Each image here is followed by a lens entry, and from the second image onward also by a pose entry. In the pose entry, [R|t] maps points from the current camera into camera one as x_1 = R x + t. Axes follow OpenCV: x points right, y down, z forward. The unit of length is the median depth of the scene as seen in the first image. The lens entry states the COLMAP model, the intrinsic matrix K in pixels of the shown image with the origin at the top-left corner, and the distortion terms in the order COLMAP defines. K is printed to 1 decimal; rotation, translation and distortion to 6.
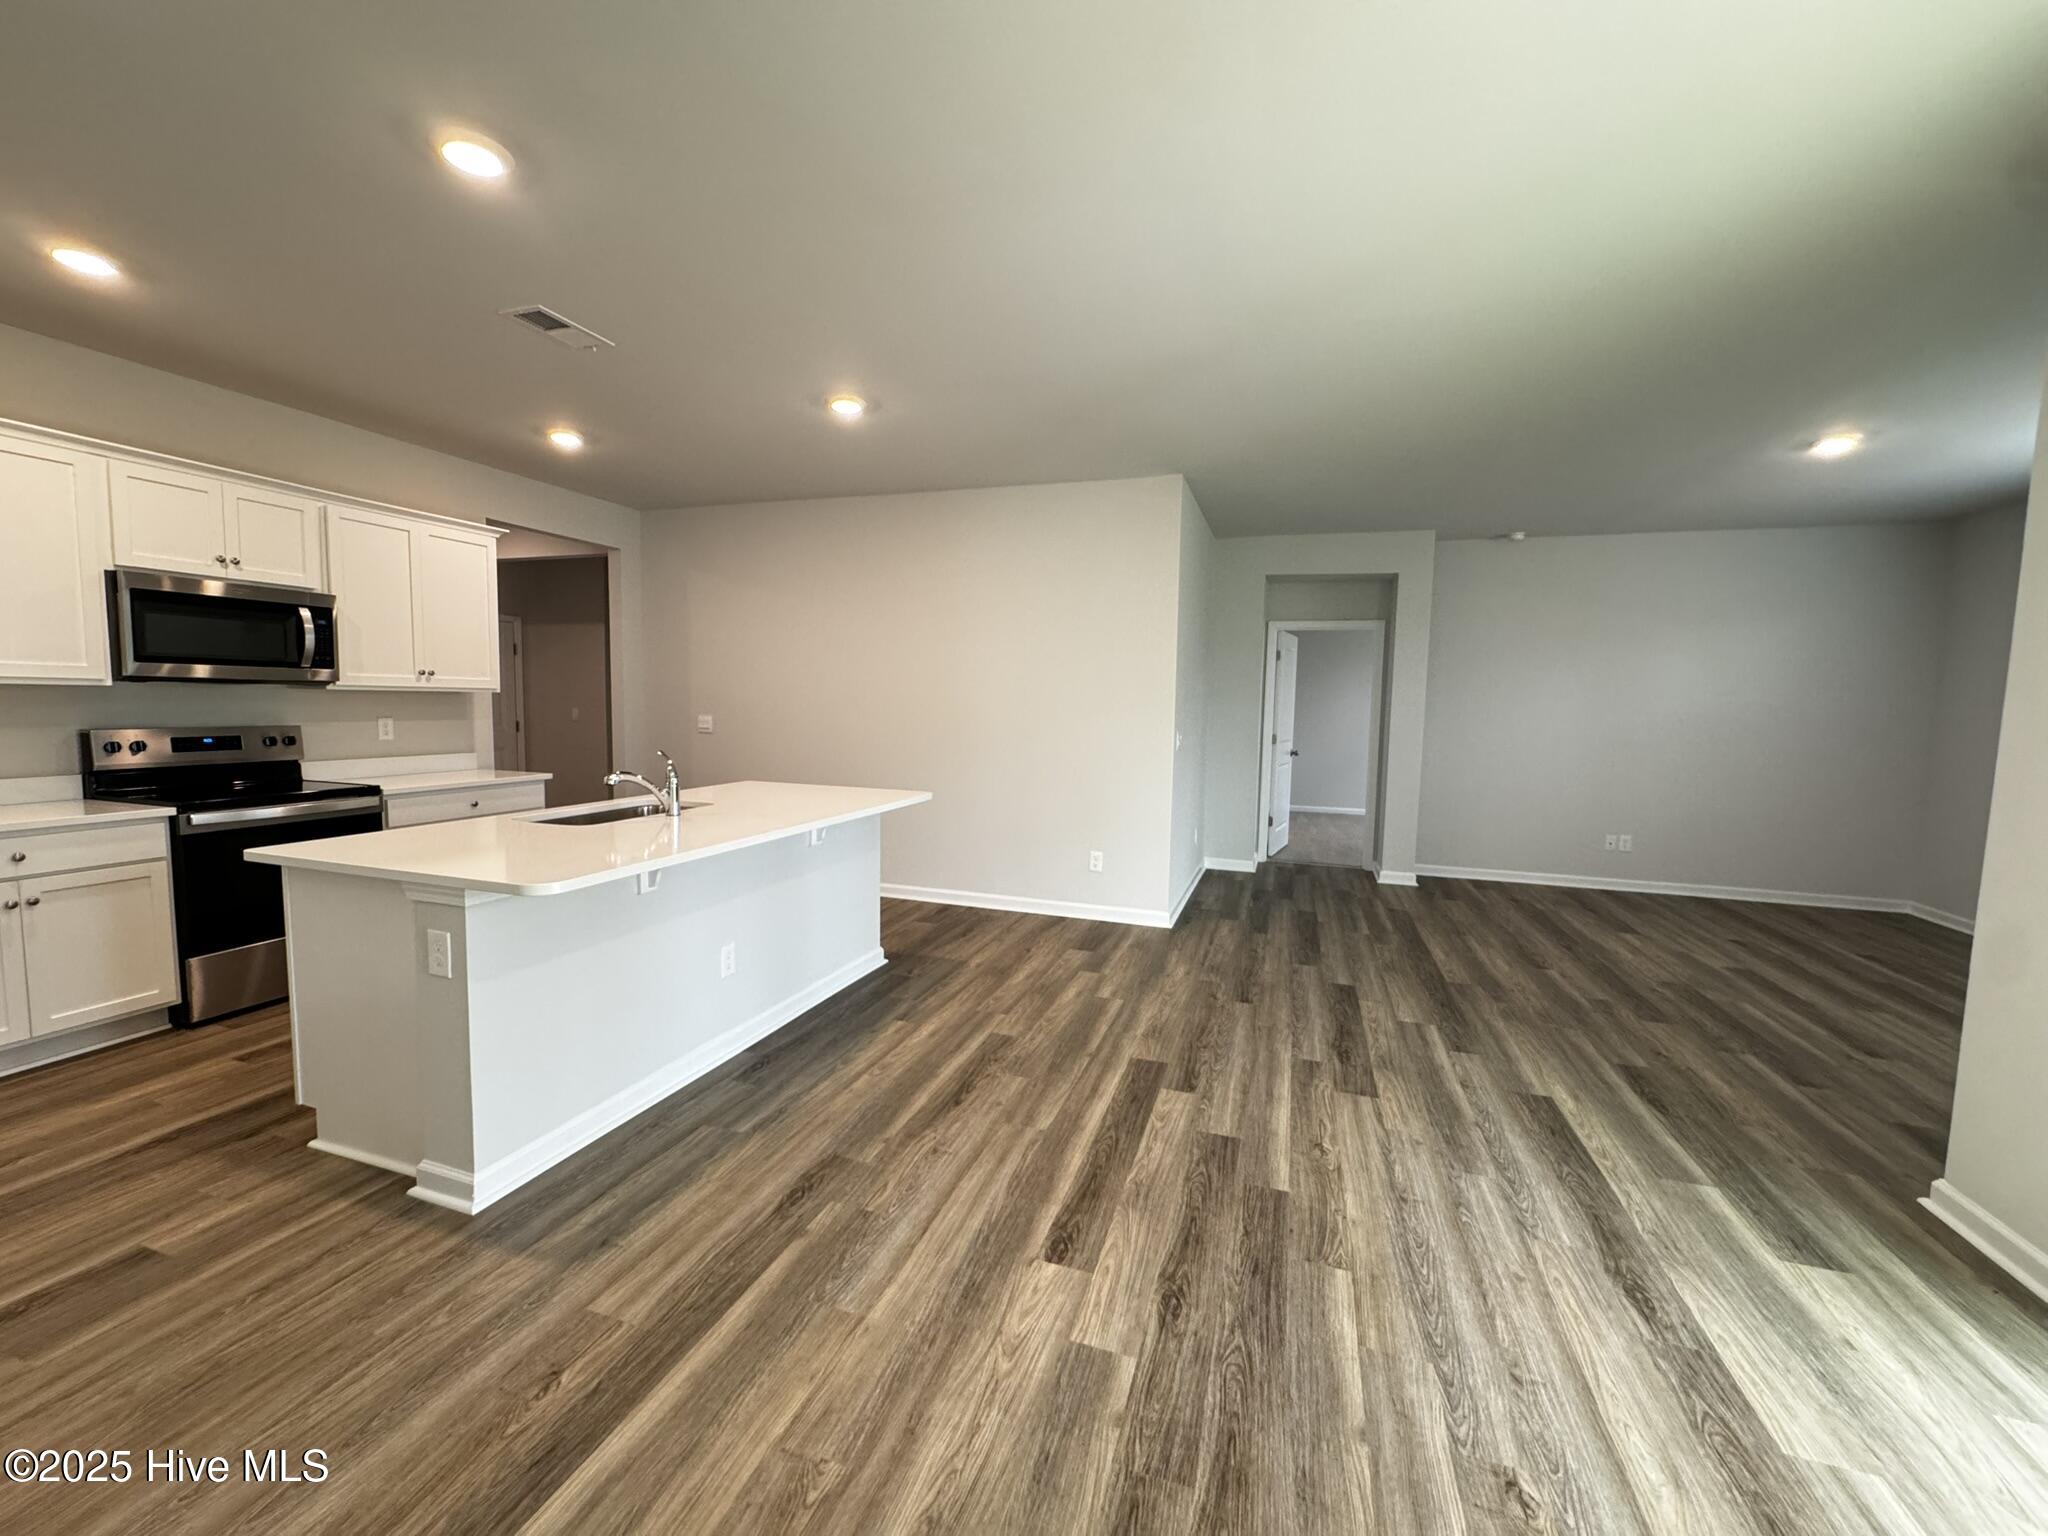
lens RADIAL K [[816.9, 0, 1024.8], [0, 816.9, 769.6], [0, 0, 1]] dist [-0.006138, 0.000372]
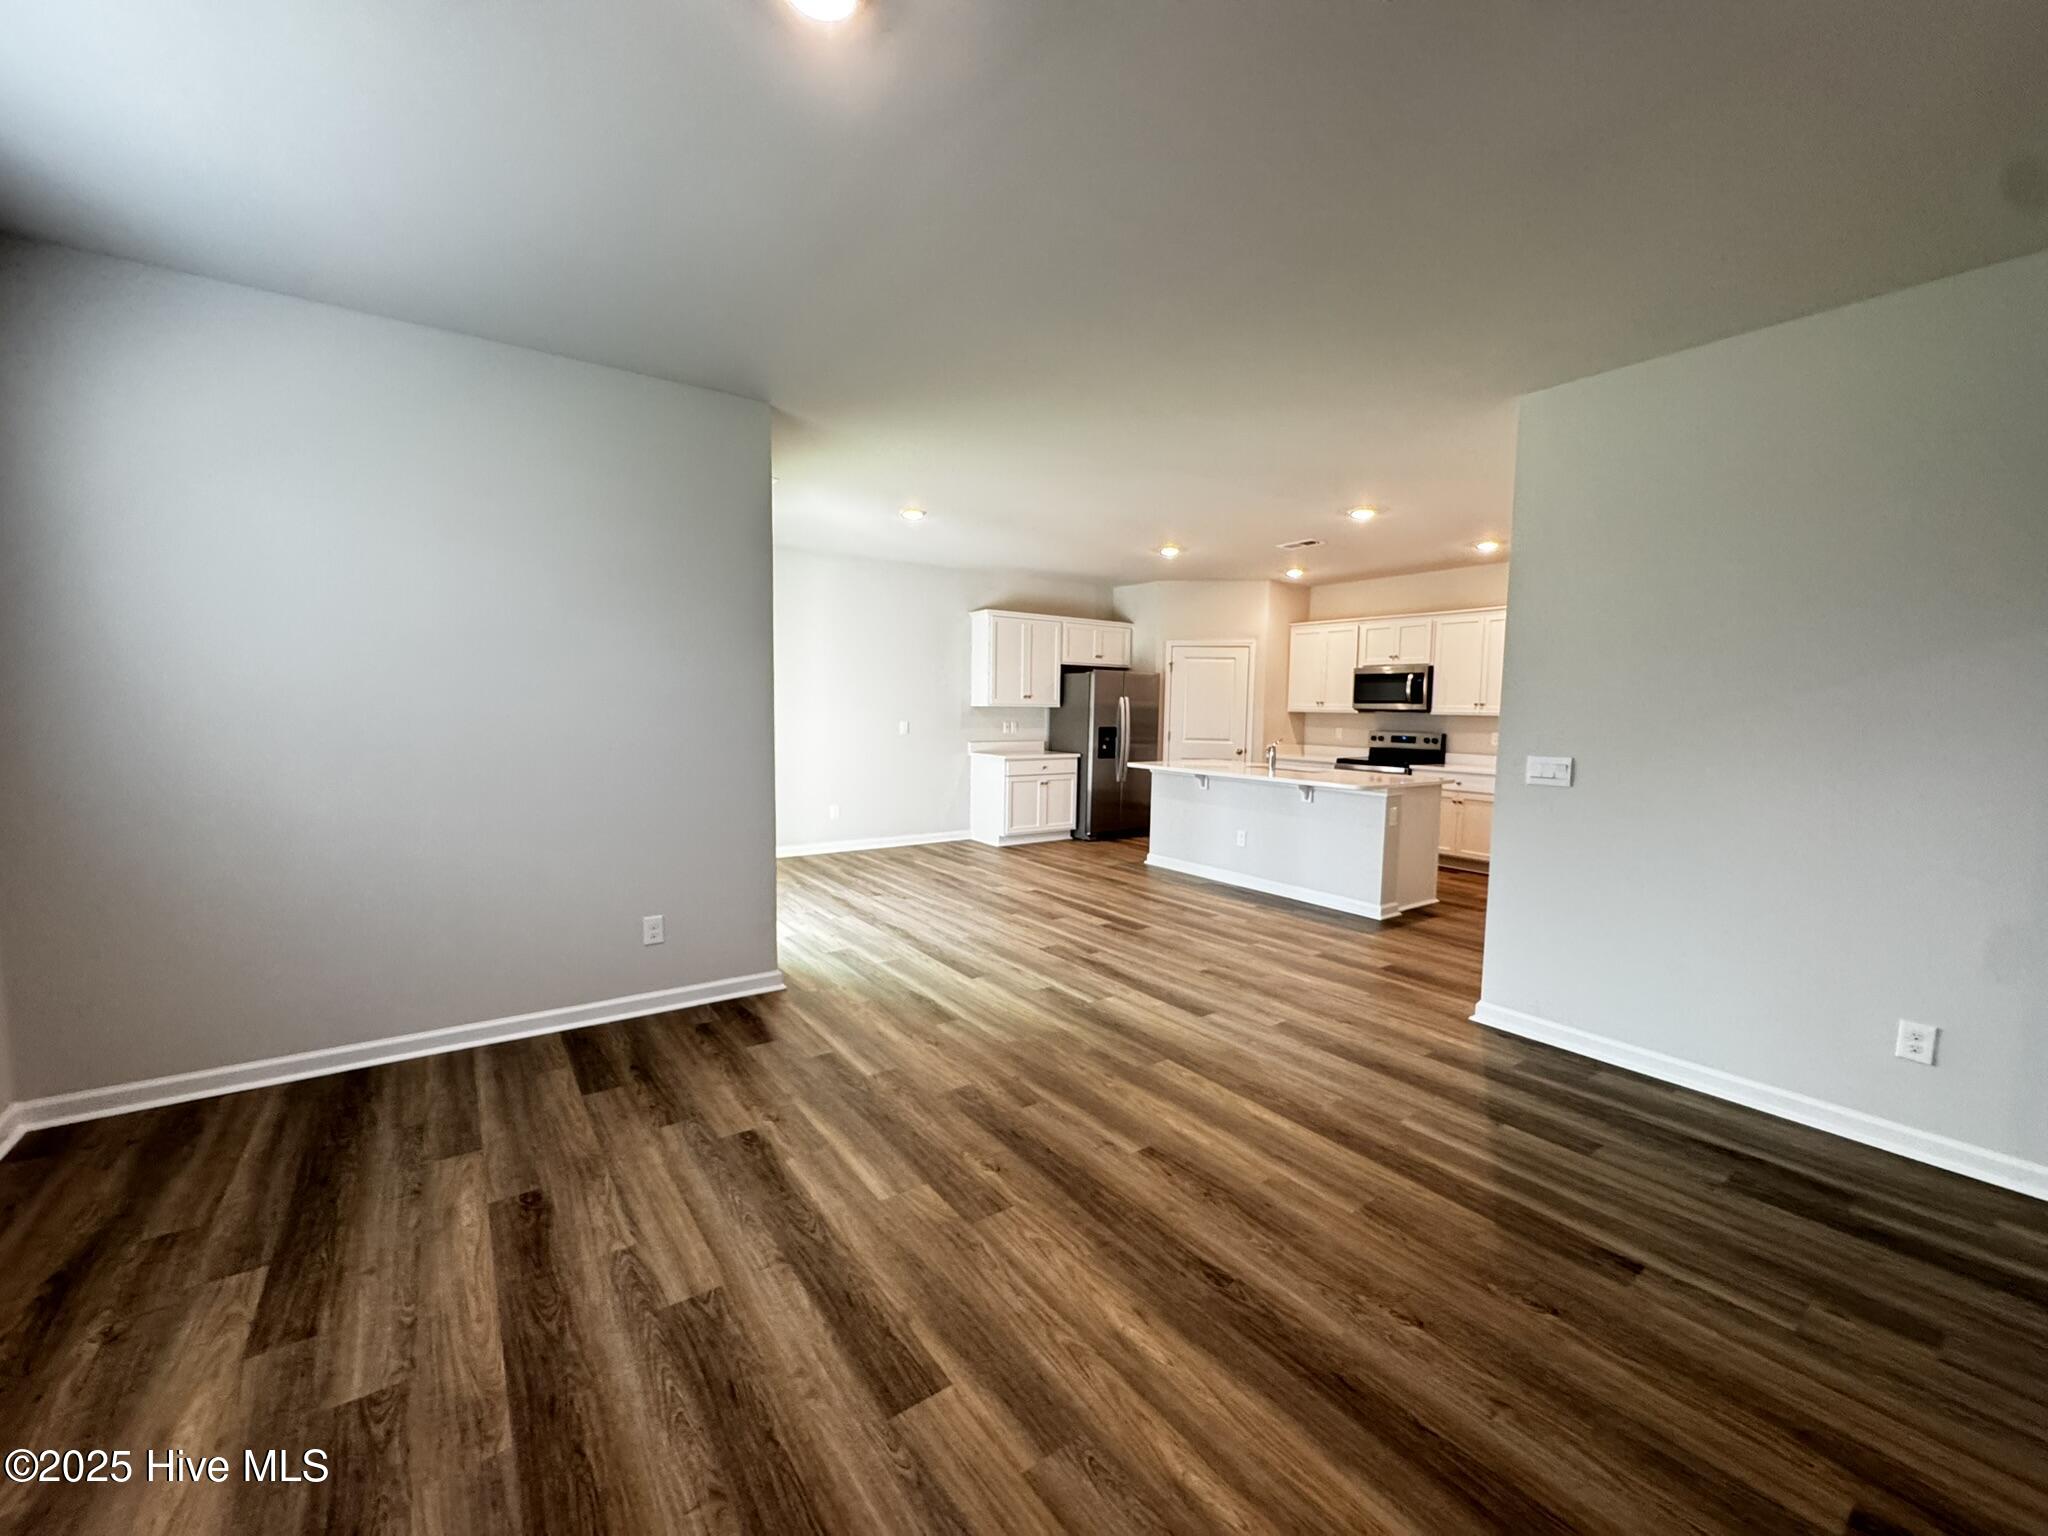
lens RADIAL K [[816.9, 0, 1022.5], [0, 816.9, 770.2], [0, 0, 1]] dist [-0.006138, 0.000372]
pose [[-0.591540, 0.033829, -0.805566, 1.413183], [-0.094749, 0.989280, 0.111120, -0.099775], [0.800689, 0.142059, -0.581994, 1.512672]]
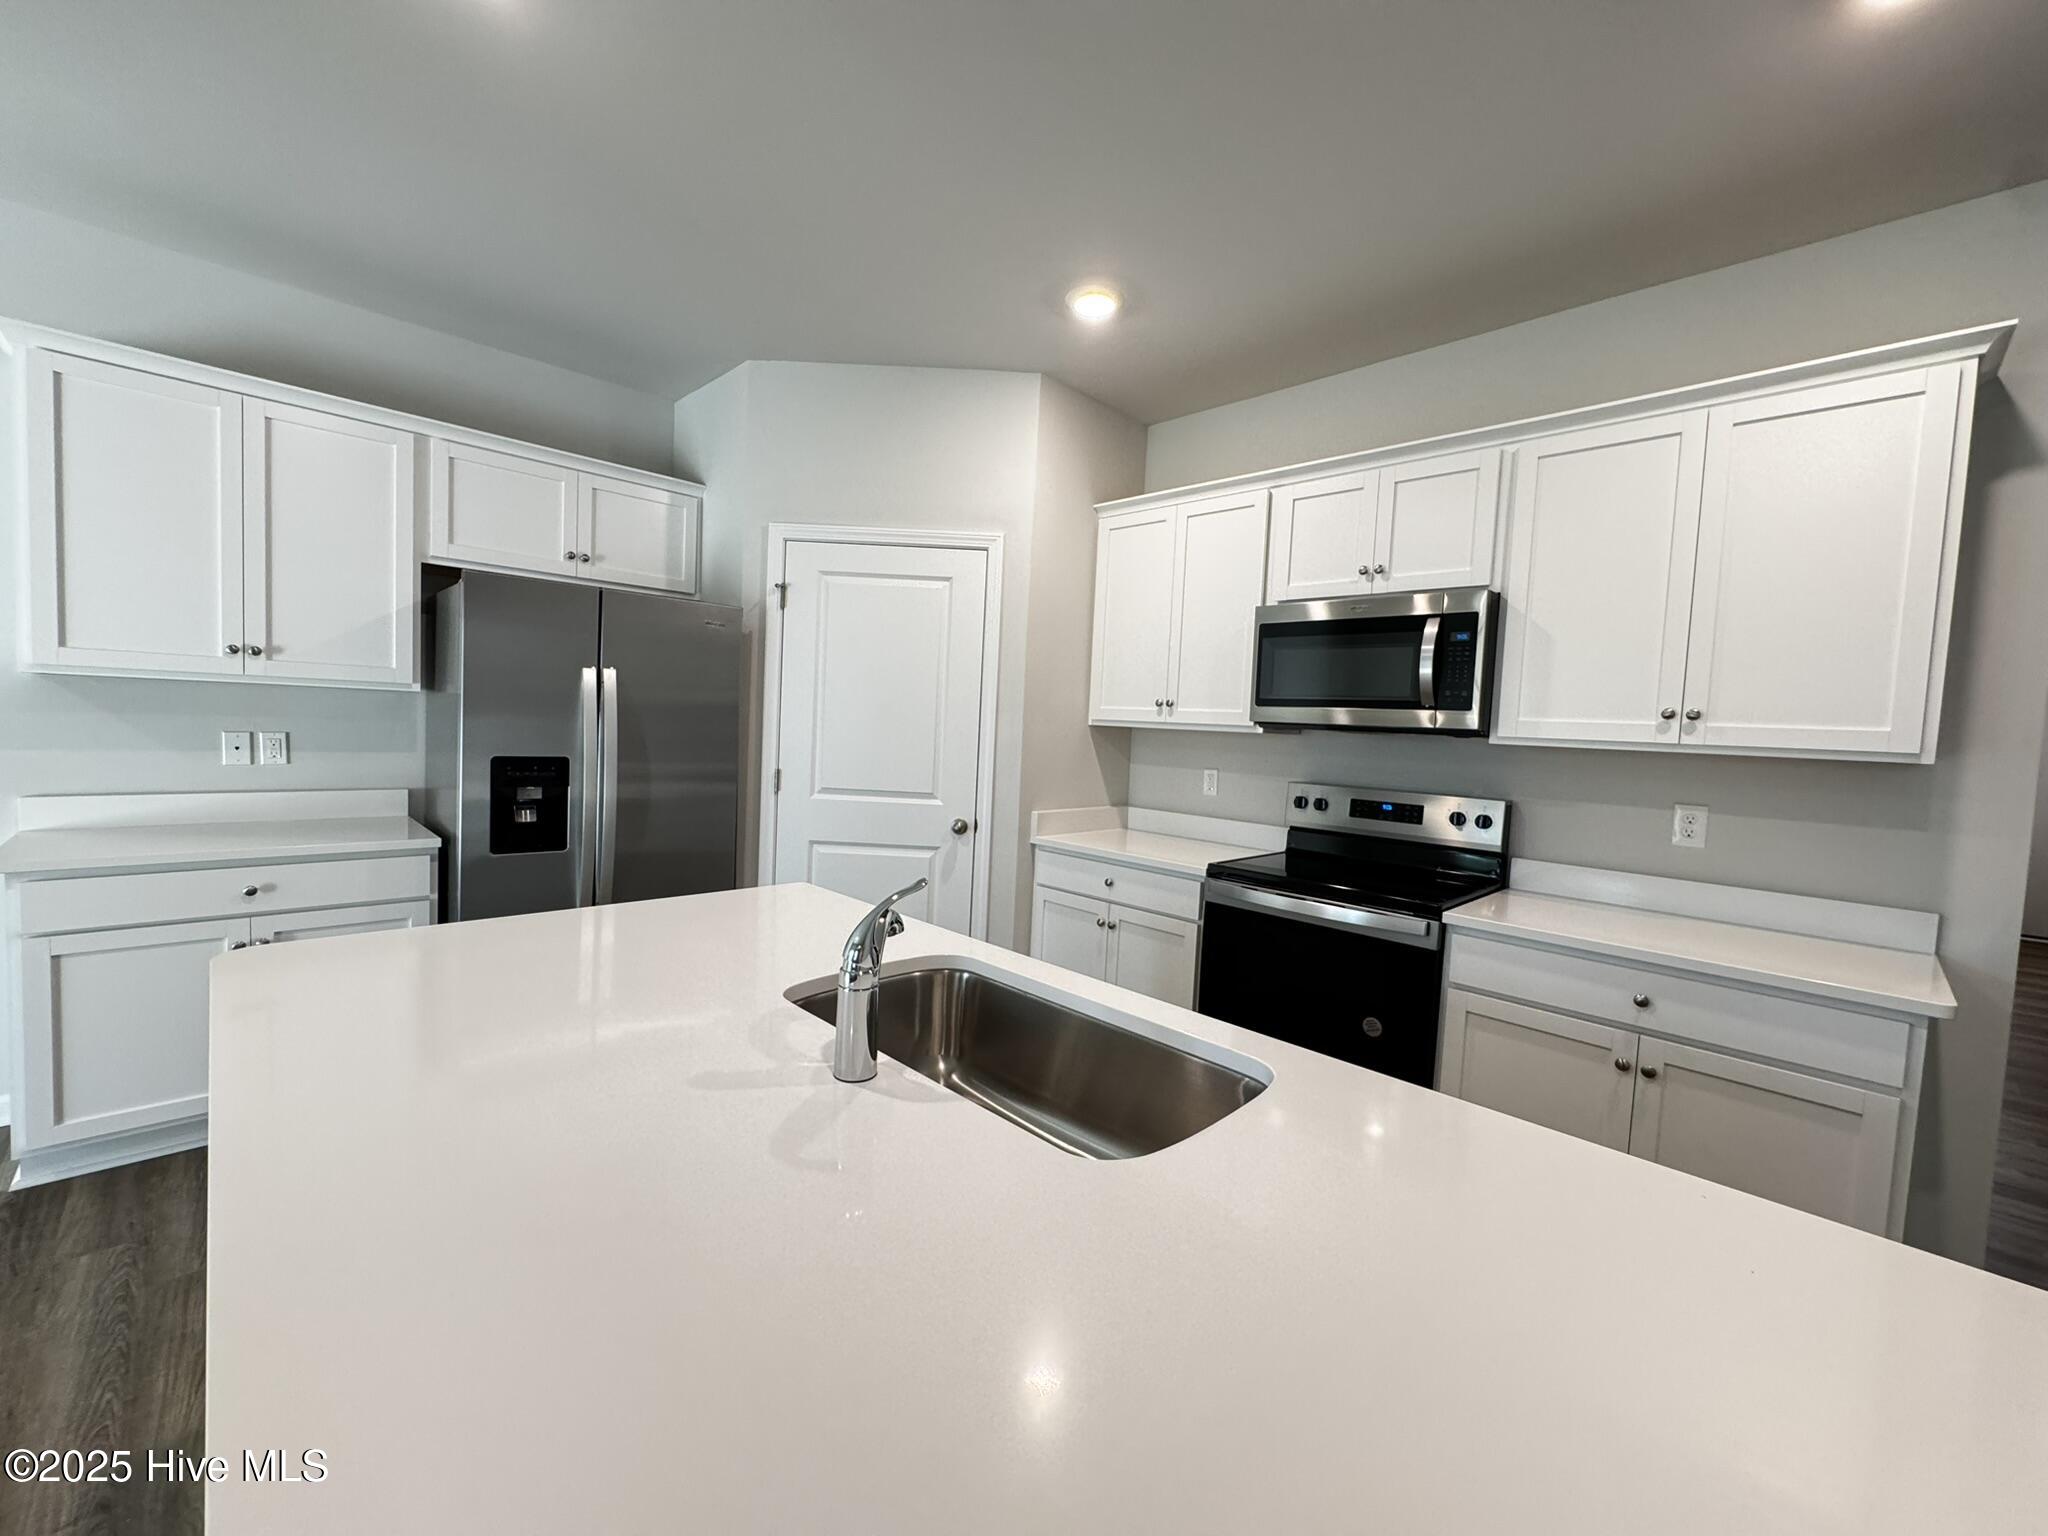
lens RADIAL K [[816.9, 0, 1027.9], [0, 816.9, 764.7], [0, 0, 1]] dist [-0.006138, 0.000372]
pose [[-0.445039, 0.005610, -0.895494, -0.153329], [-0.129755, 0.989024, 0.070681, -0.089447], [0.886061, 0.147650, -0.439426, 1.064357]]
